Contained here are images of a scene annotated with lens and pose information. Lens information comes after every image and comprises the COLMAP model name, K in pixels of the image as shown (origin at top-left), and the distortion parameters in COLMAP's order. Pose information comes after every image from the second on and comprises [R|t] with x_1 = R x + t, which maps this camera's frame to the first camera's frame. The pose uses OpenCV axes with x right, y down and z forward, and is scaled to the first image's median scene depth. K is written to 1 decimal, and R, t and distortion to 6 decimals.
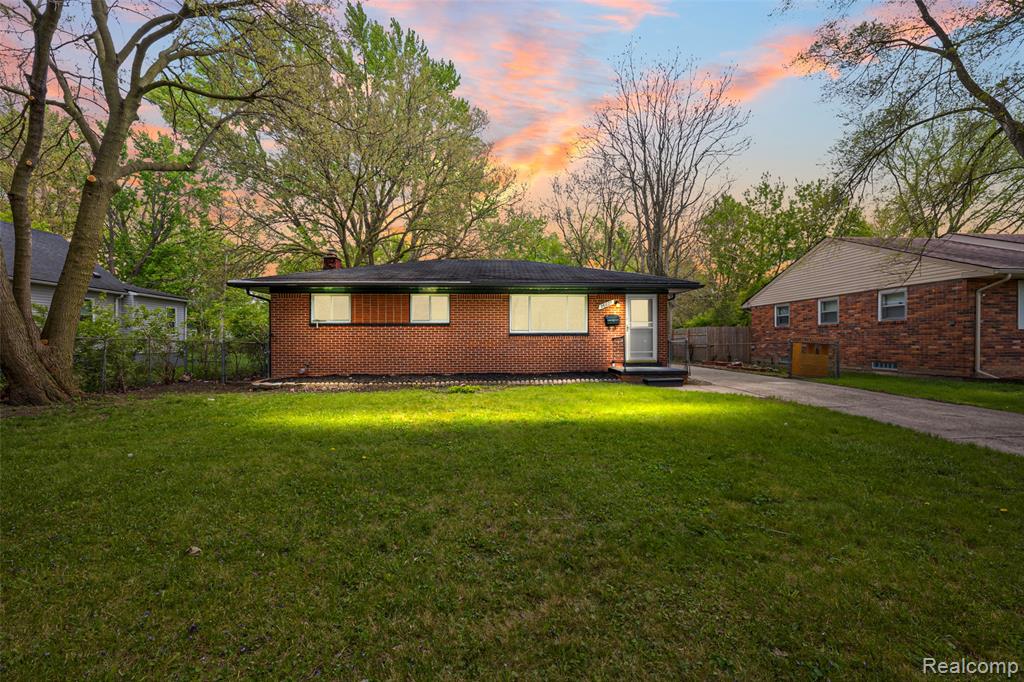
lens RADIAL K [[416.7, 0, 515.0], [0, 416.7, 343.9], [0, 0, 1]] dist [-0.001744, 0.001601]
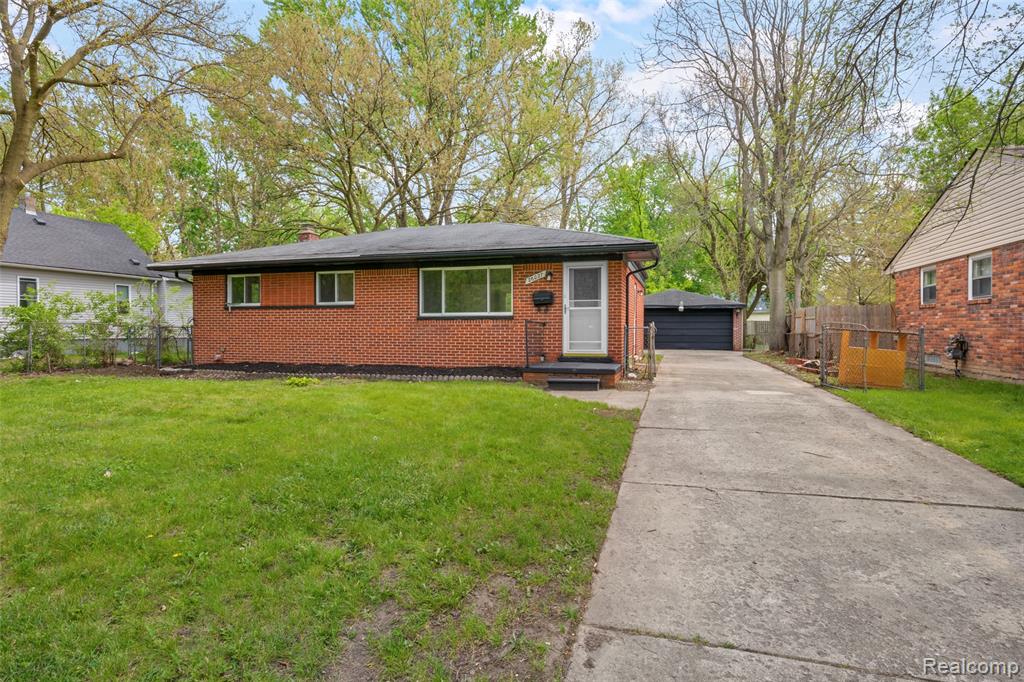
lens RADIAL K [[535.1, 0, 510.1], [0, 535.1, 334.3], [0, 0, 1]] dist [0.000845, -0.001014]
pose [[0.936853, 0.008763, -0.349614, 0.491150], [-0.006015, 0.999942, 0.008943, -0.001678], [0.349672, -0.006275, 0.936851, 0.089481]]
